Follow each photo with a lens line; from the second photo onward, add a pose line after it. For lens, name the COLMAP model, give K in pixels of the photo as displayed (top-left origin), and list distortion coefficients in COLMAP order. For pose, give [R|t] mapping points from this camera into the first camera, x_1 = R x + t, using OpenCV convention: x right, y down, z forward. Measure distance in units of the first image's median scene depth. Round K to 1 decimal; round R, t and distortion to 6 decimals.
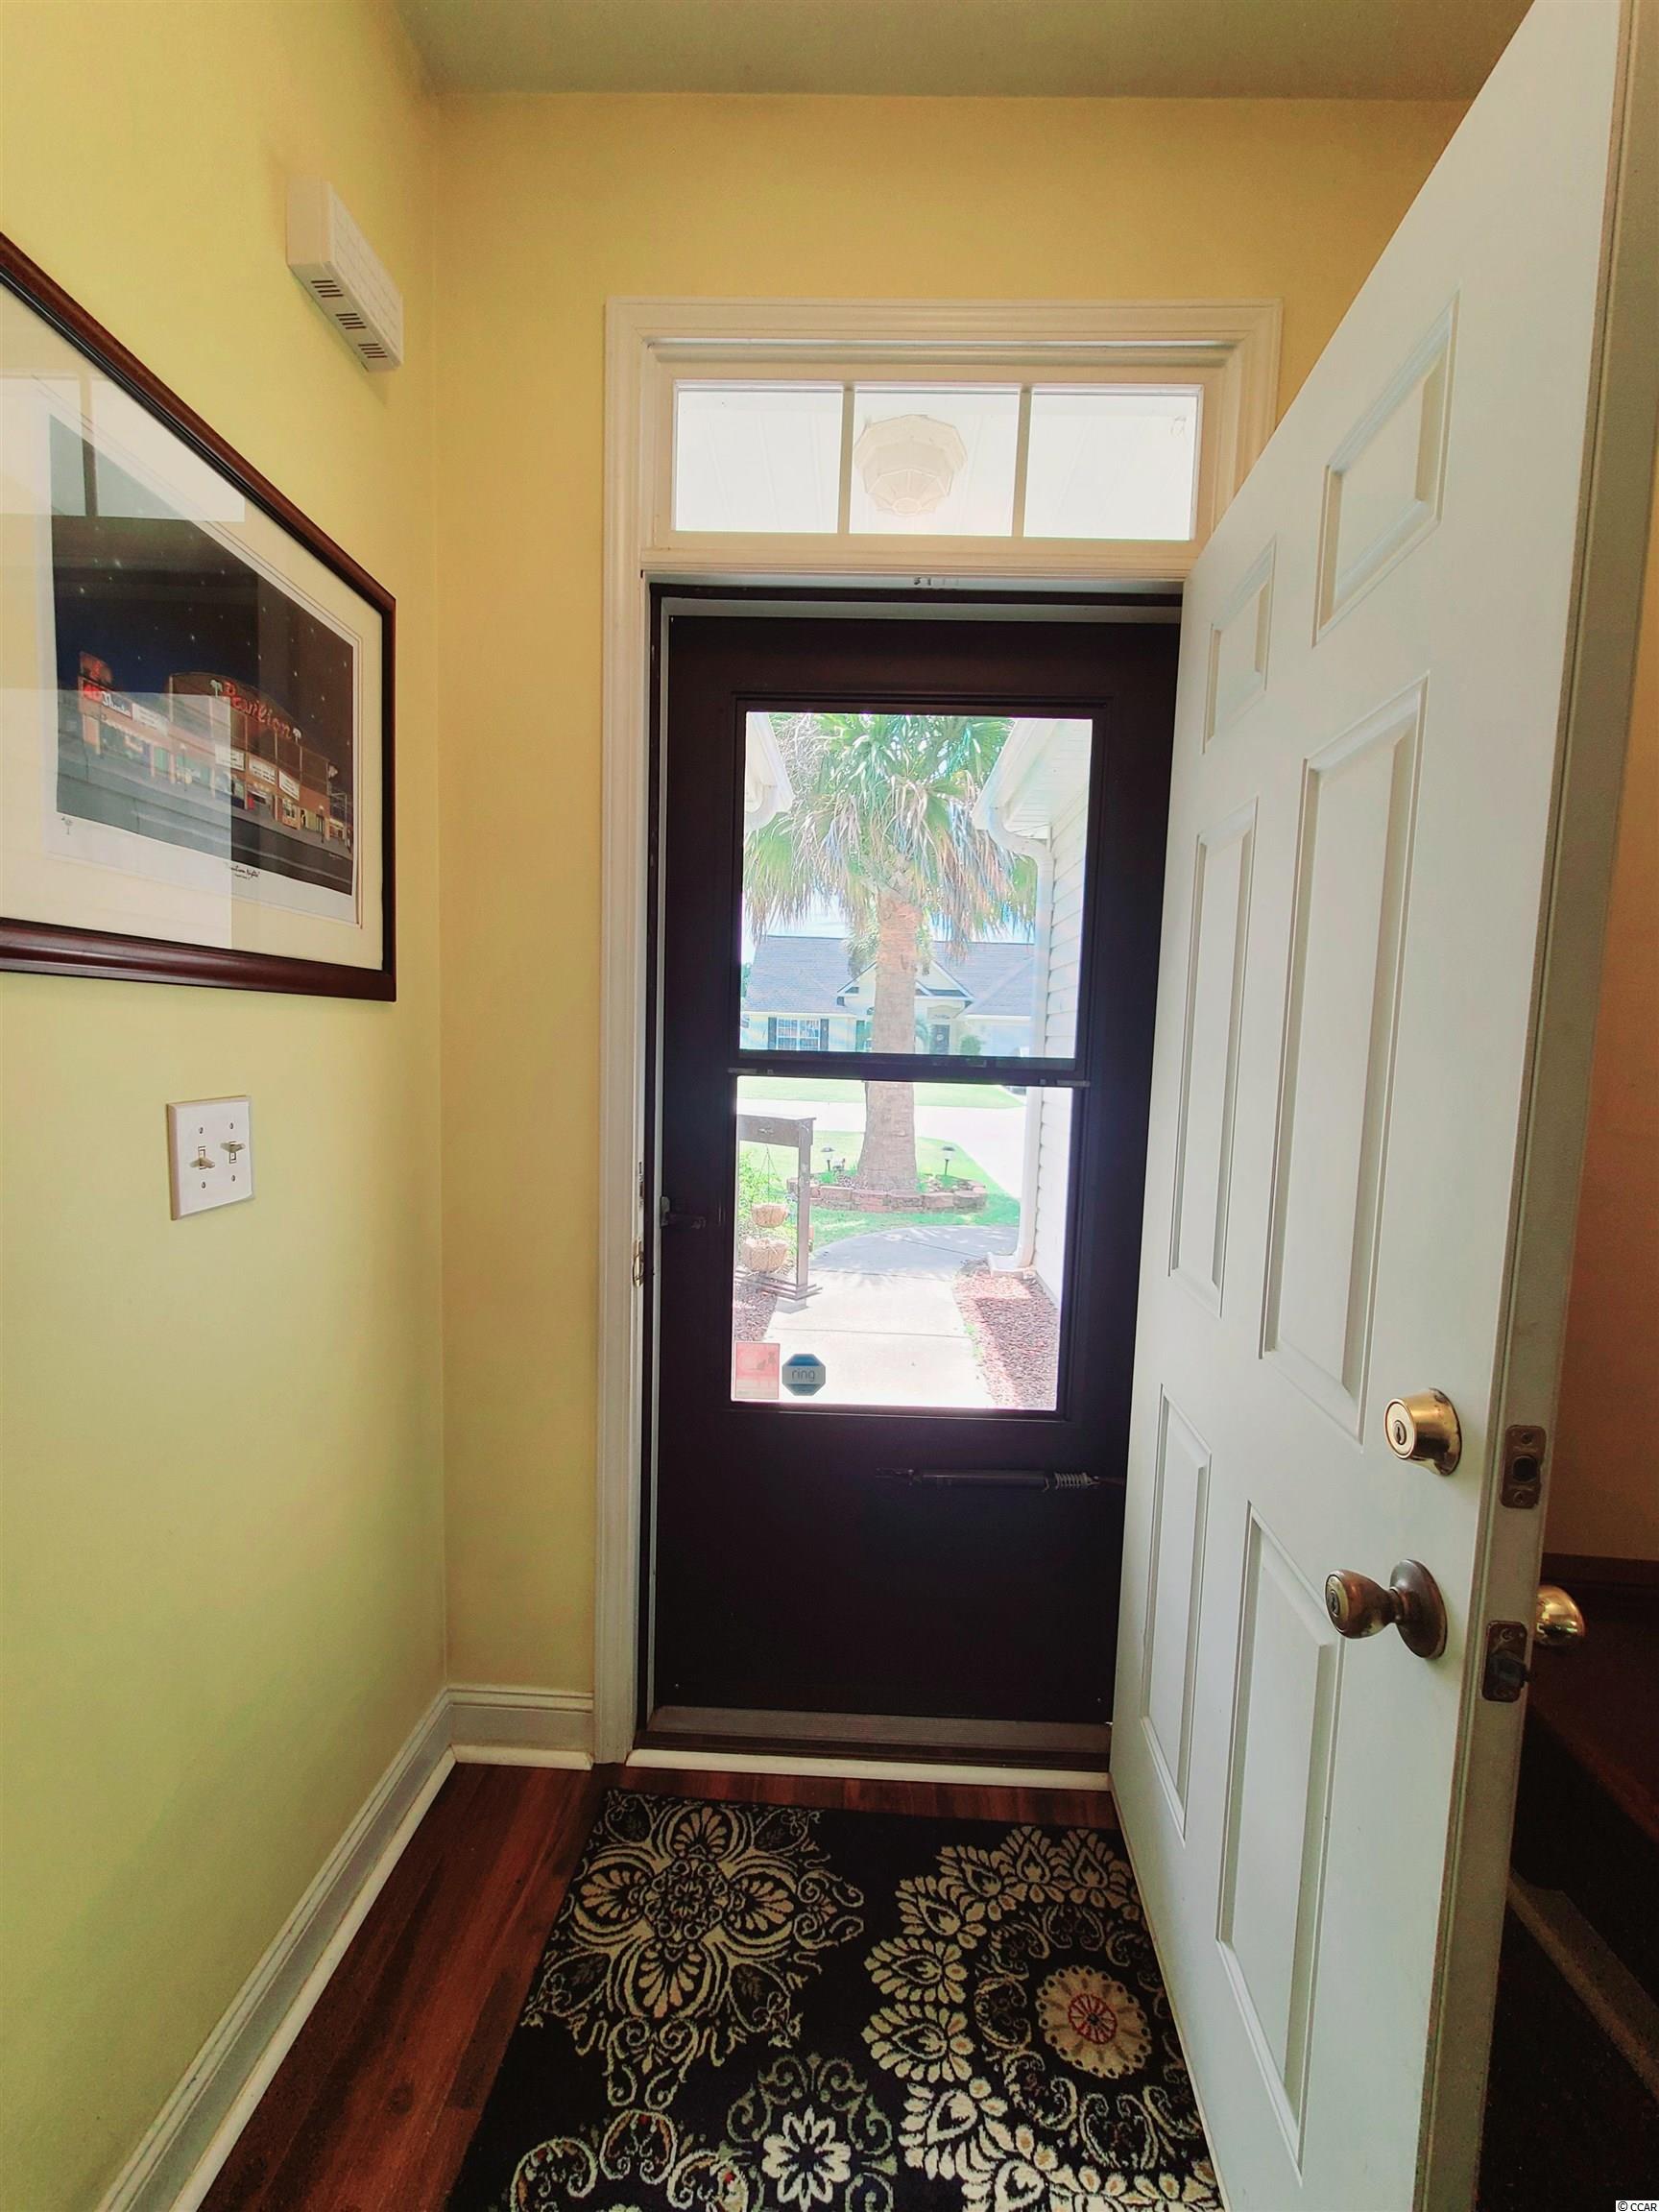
lens RADIAL K [[913.3, 0, 820.4], [0, 913.3, 1114.3], [0, 0, 1]] dist [-0.002370, -0.000859]
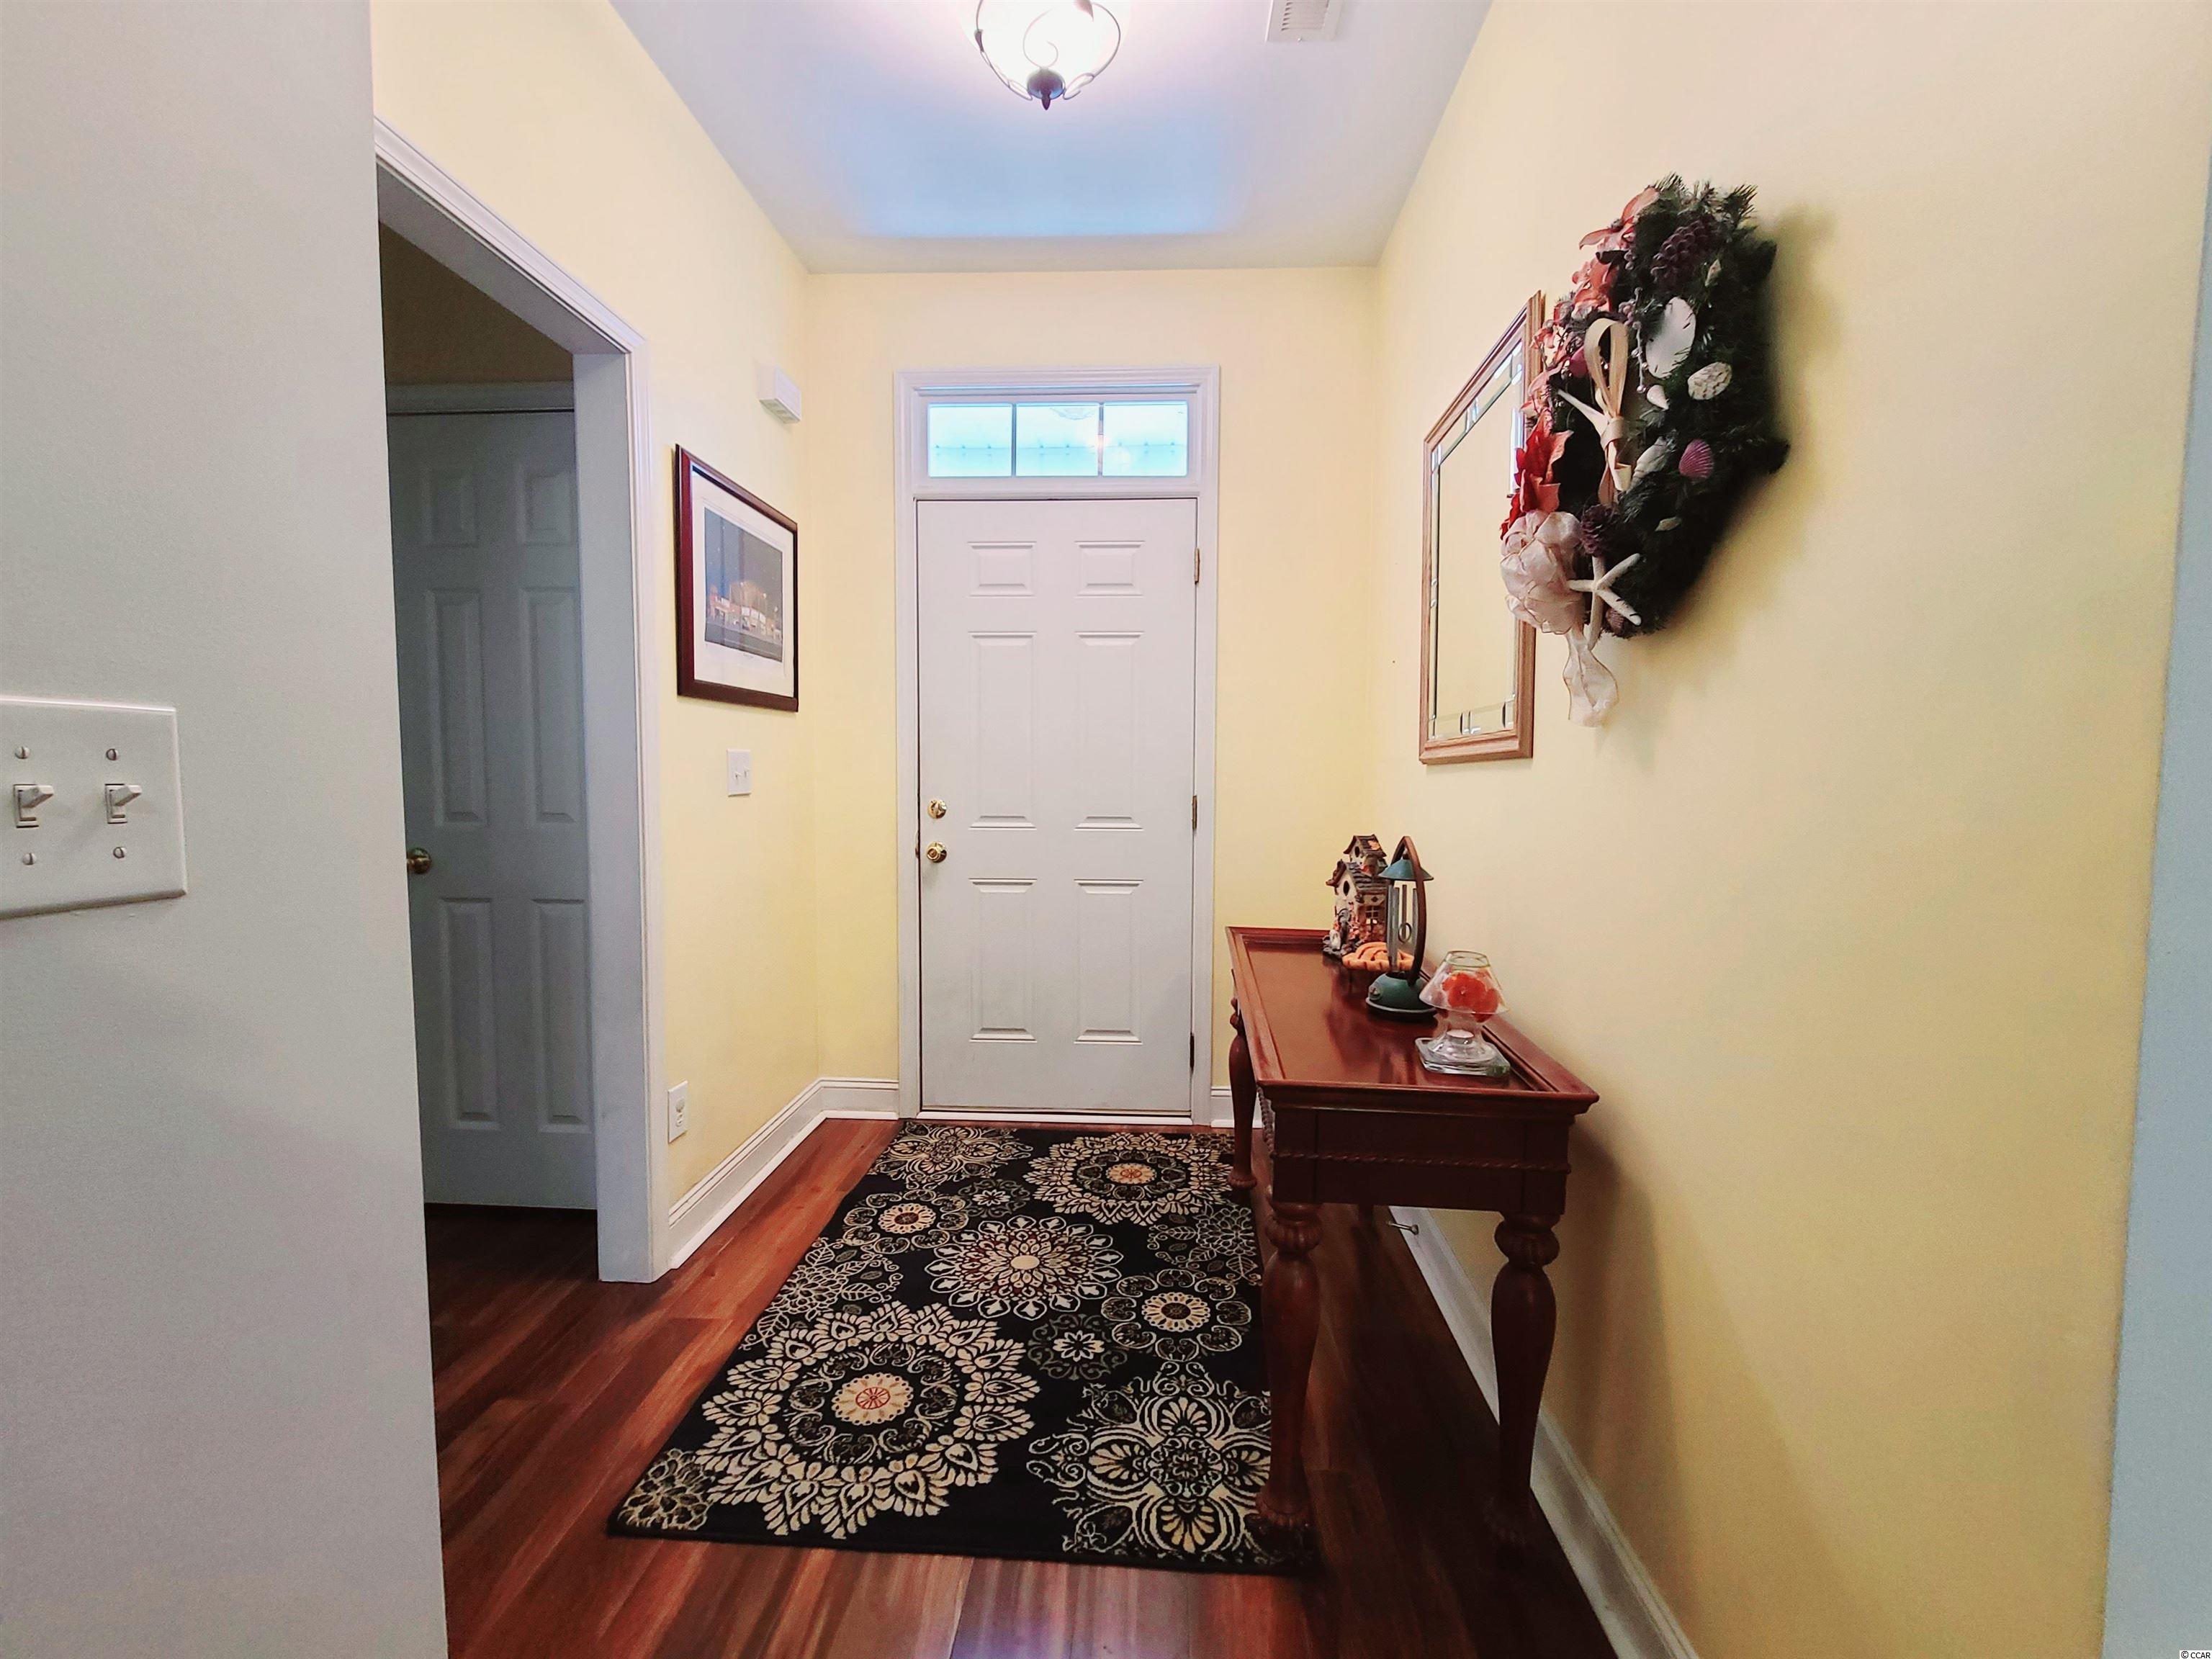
lens RADIAL K [[913.3, 0, 1109.2], [0, 913.3, 818.9], [0, 0, 1]] dist [-0.002370, -0.000859]
pose [[0.999673, -0.023071, -0.011059, 0.275051], [0.022767, 0.999380, -0.026867, 0.201660], [0.011672, 0.026606, 0.999578, -1.120265]]
